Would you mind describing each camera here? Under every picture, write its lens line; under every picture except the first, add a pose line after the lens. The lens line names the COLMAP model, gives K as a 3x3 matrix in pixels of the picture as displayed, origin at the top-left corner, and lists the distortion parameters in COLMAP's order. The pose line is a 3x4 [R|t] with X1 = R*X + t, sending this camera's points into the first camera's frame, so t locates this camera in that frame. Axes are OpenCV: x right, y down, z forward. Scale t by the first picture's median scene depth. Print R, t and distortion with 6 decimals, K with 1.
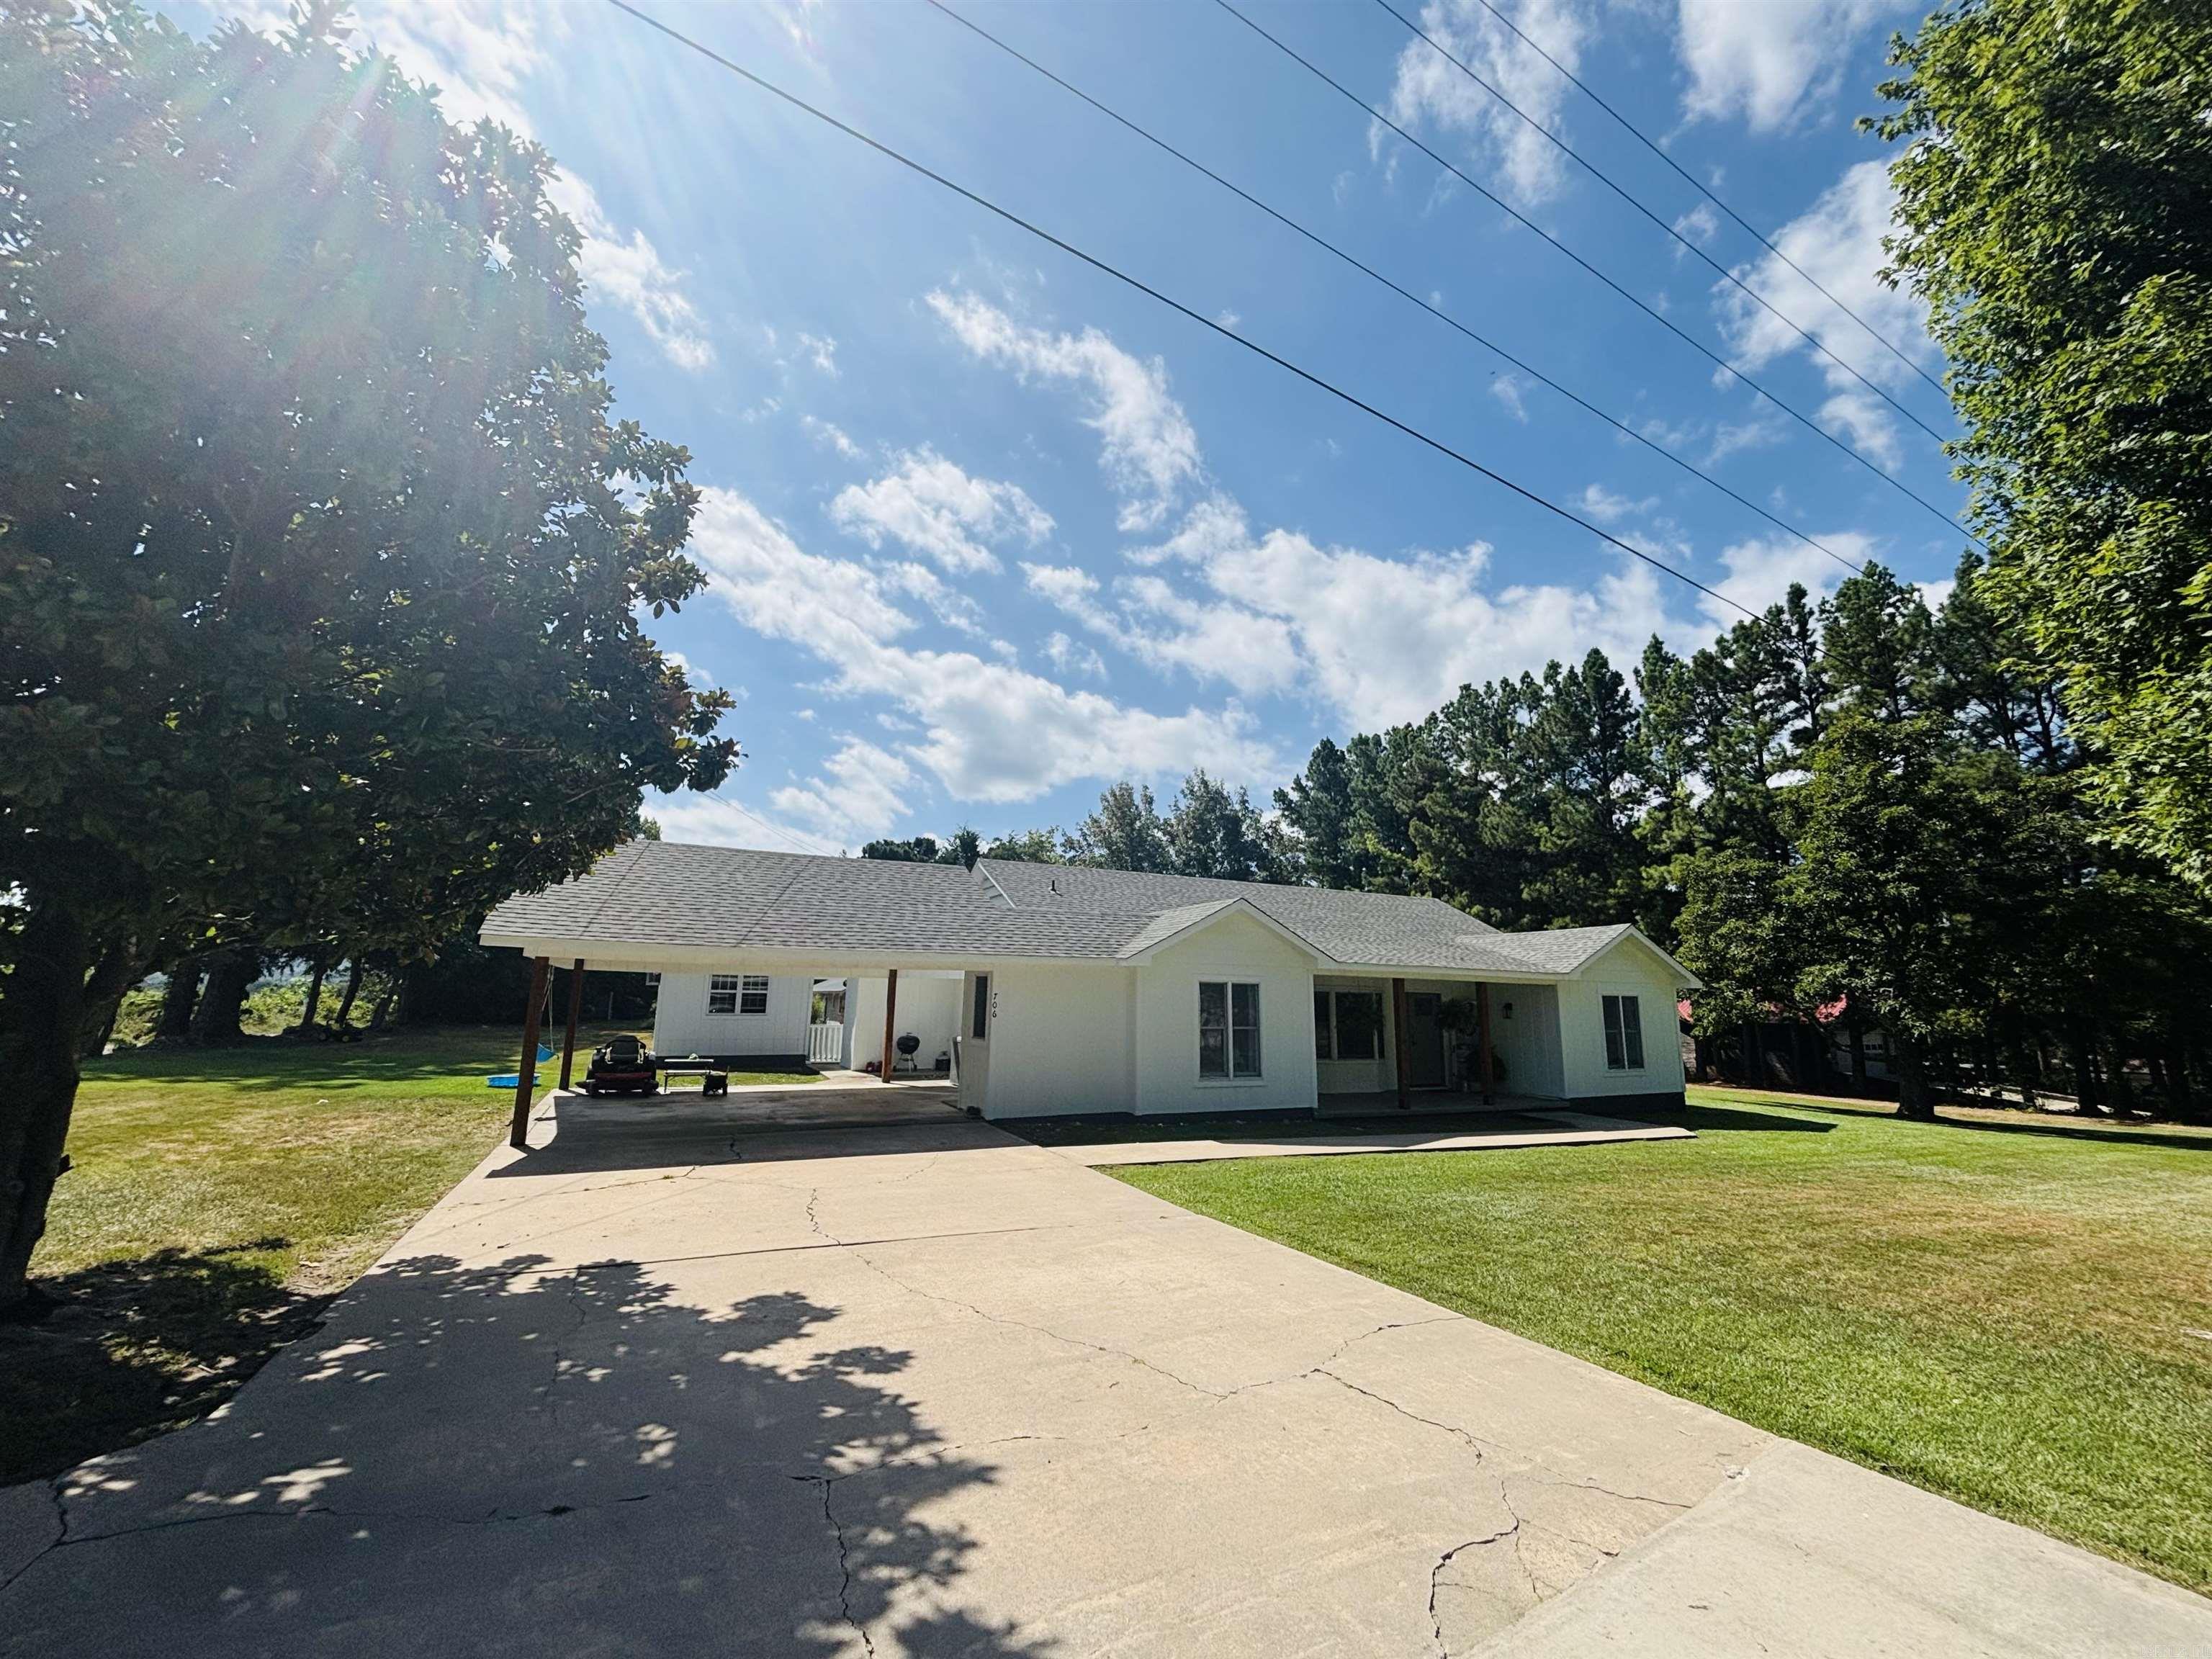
lens RADIAL K [[890.6, 0, 1105.0], [0, 890.6, 827.4], [0, 0, 1]] dist [0.002459, -0.000905]
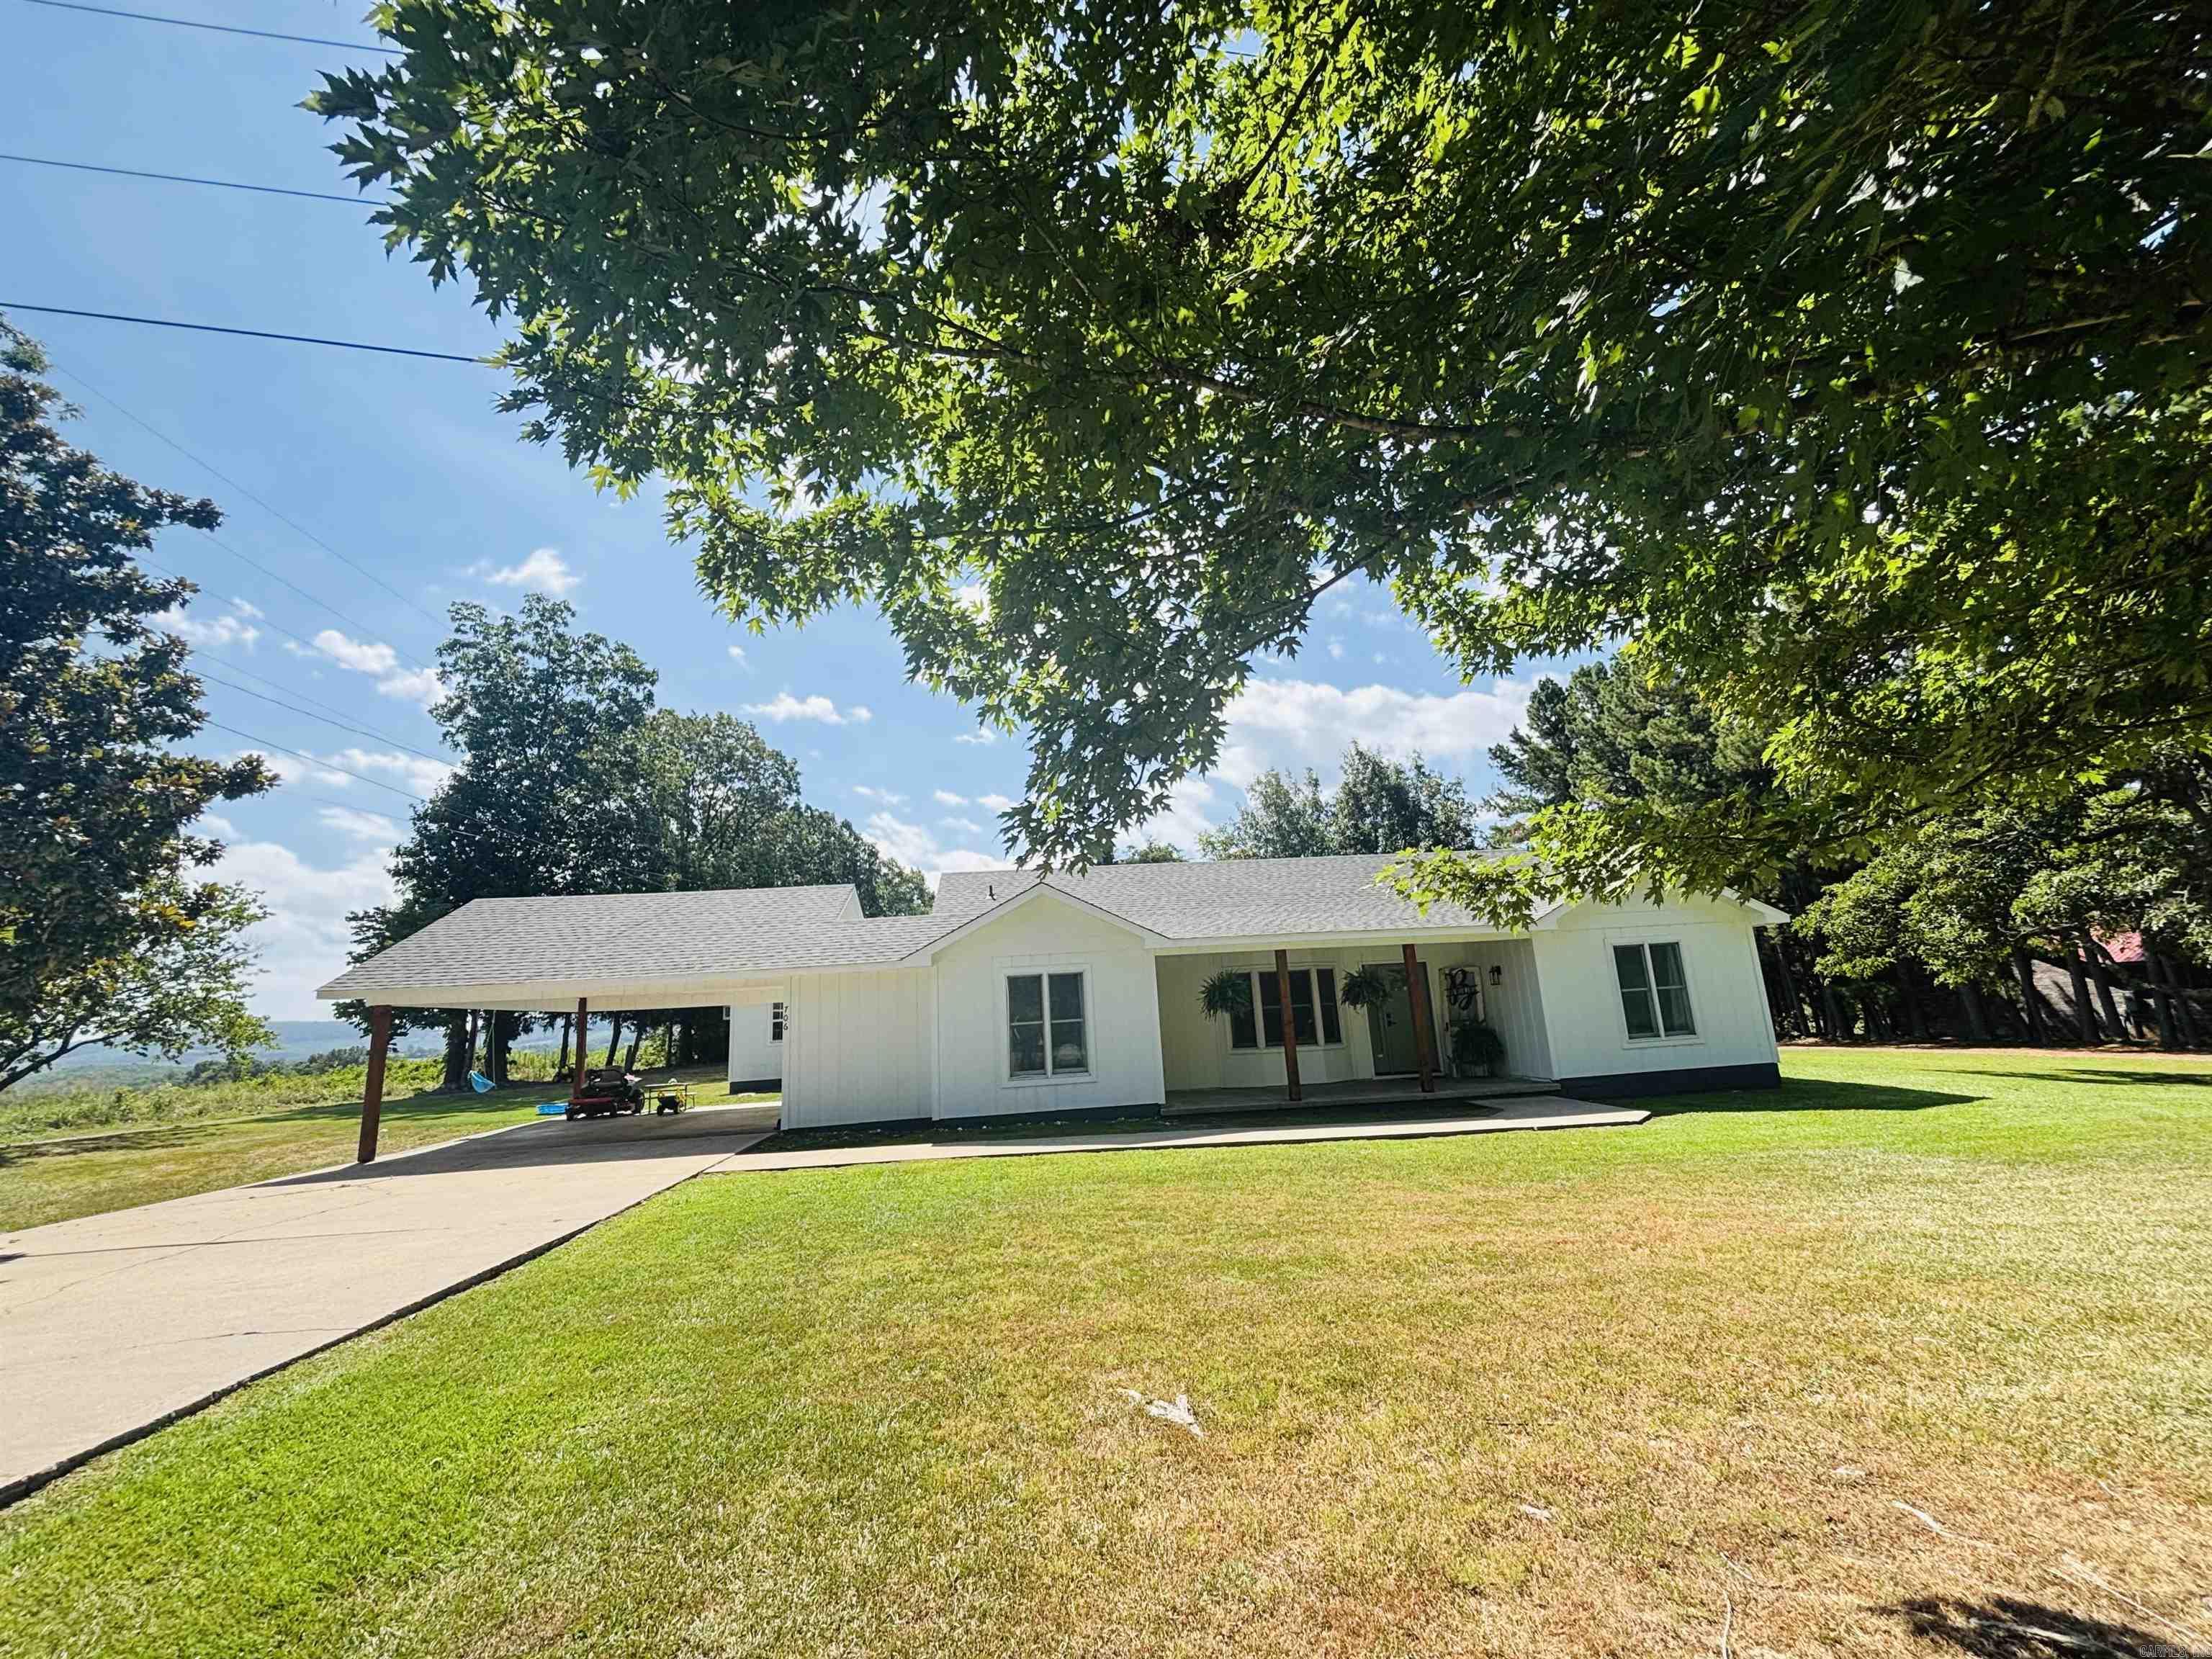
lens RADIAL K [[890.6, 0, 1105.9], [0, 890.6, 826.7], [0, 0, 1]] dist [0.002459, -0.000905]
pose [[0.930923, -0.145660, -0.334911, 0.417483], [0.142036, 0.989227, -0.035432, 0.048573], [0.336464, -0.014585, 0.941583, 0.107833]]
